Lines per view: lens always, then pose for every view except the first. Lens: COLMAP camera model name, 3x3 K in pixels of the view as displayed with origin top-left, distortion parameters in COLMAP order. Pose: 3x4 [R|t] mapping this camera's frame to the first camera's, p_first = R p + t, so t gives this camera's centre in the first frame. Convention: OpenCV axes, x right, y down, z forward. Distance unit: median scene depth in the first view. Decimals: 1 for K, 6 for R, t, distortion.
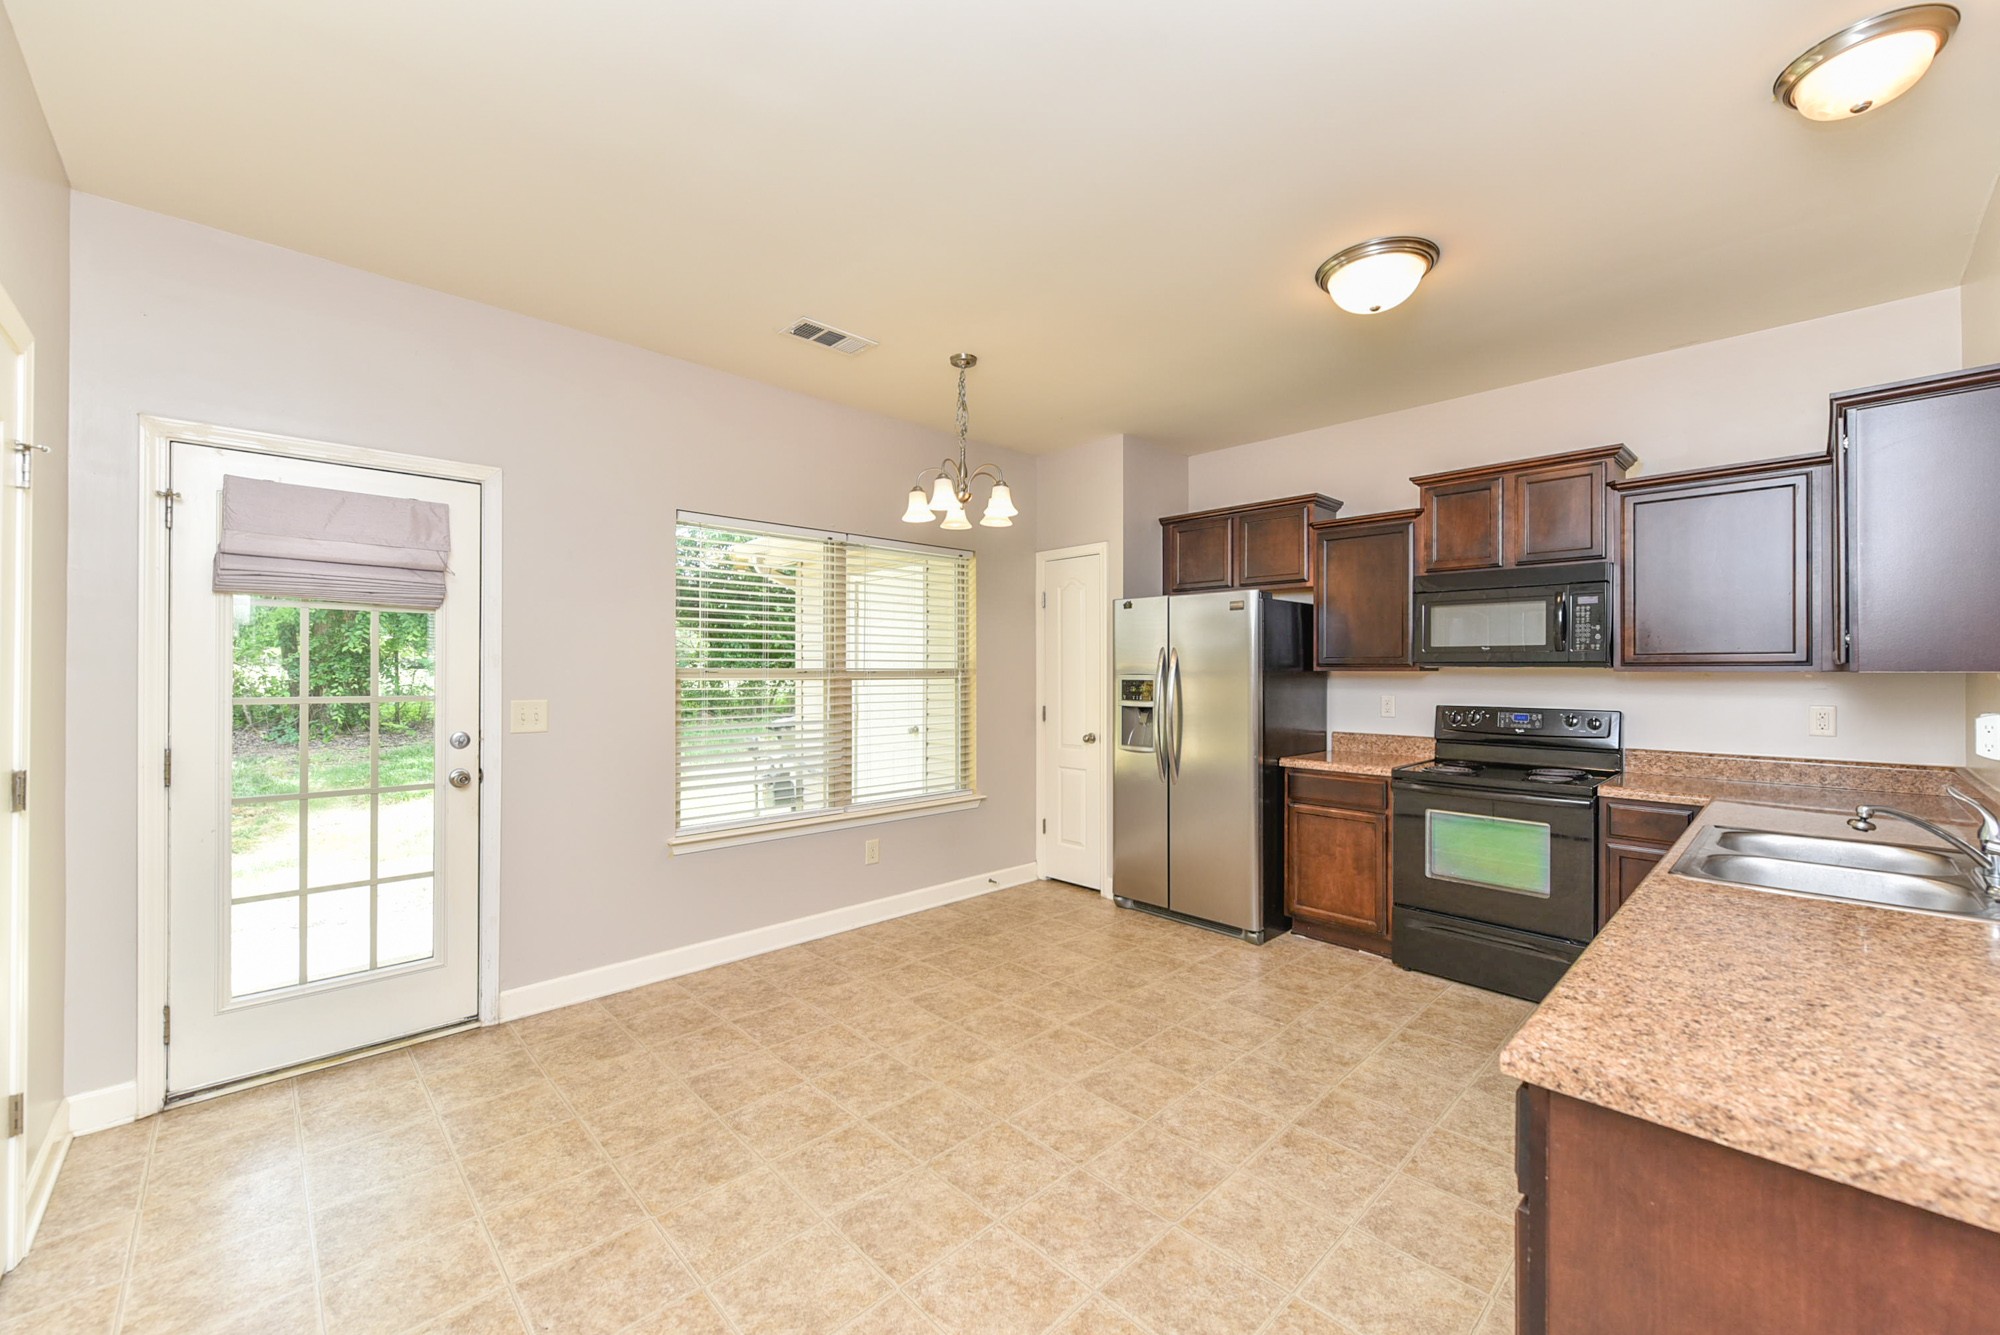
lens RADIAL K [[783.0, 0, 1004.0], [0, 783.0, 671.2], [0, 0, 1]] dist [-0.008297, 0.000816]
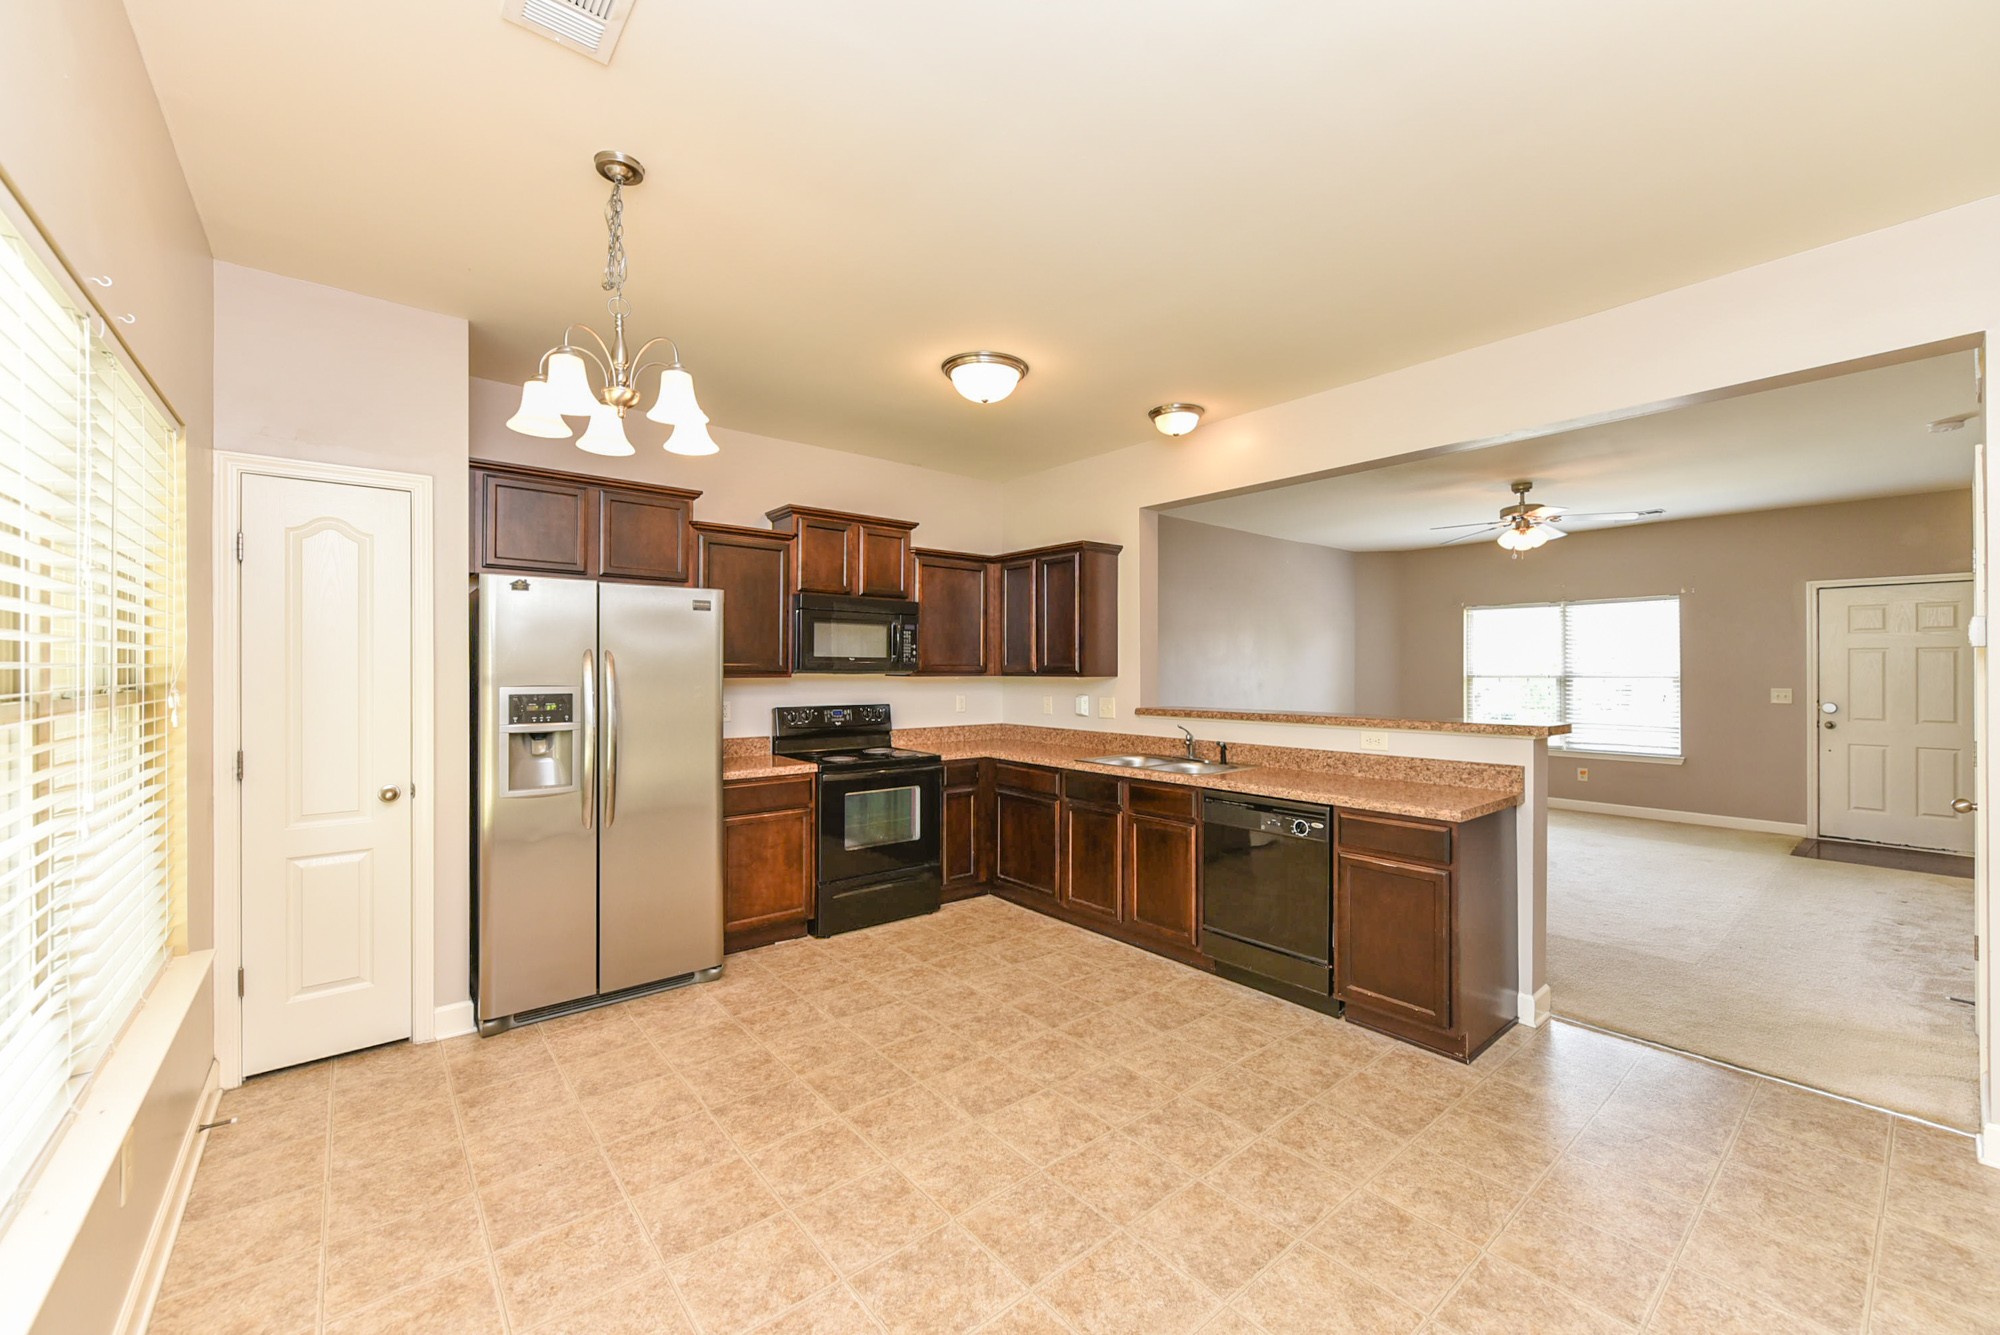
lens RADIAL K [[788.2, 0, 1022.0], [0, 788.2, 652.8], [0, 0, 1]] dist [-0.000846, -0.000302]
pose [[0.065229, 0.020370, 0.997662, -0.584269], [0.005979, 0.999766, -0.020803, -0.009697], [-0.997852, 0.007322, 0.065092, 0.592688]]
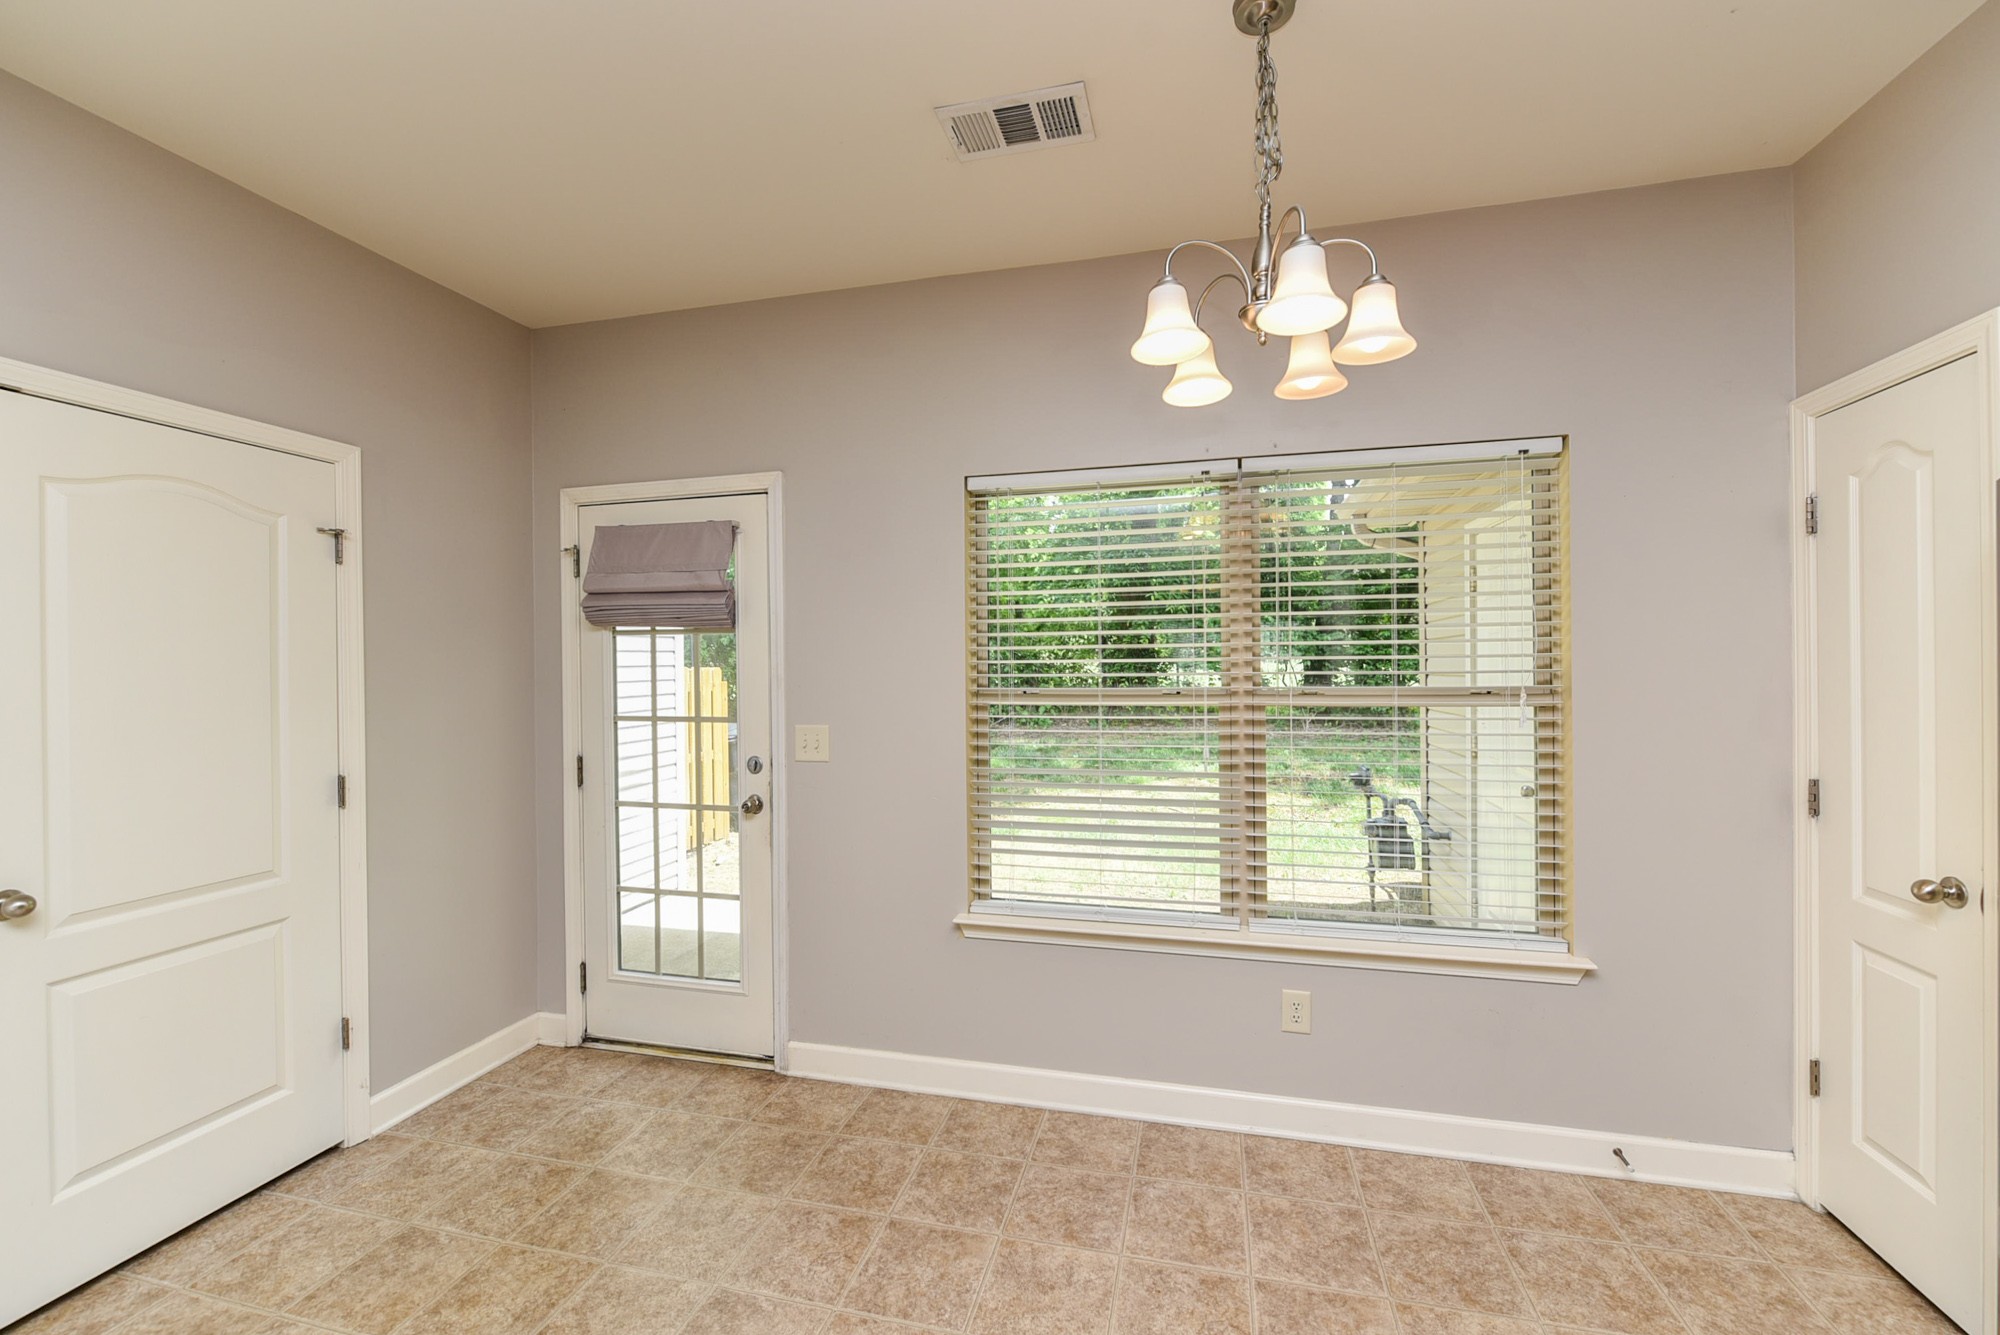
lens RADIAL K [[788.2, 0, 1004.6], [0, 788.2, 678.6], [0, 0, 1]] dist [-0.000846, -0.000302]
pose [[0.539820, -0.001663, -0.841779, 0.284056], [0.006433, 0.999977, 0.002149, -0.014742], [0.841756, -0.006575, 0.539818, 0.755319]]
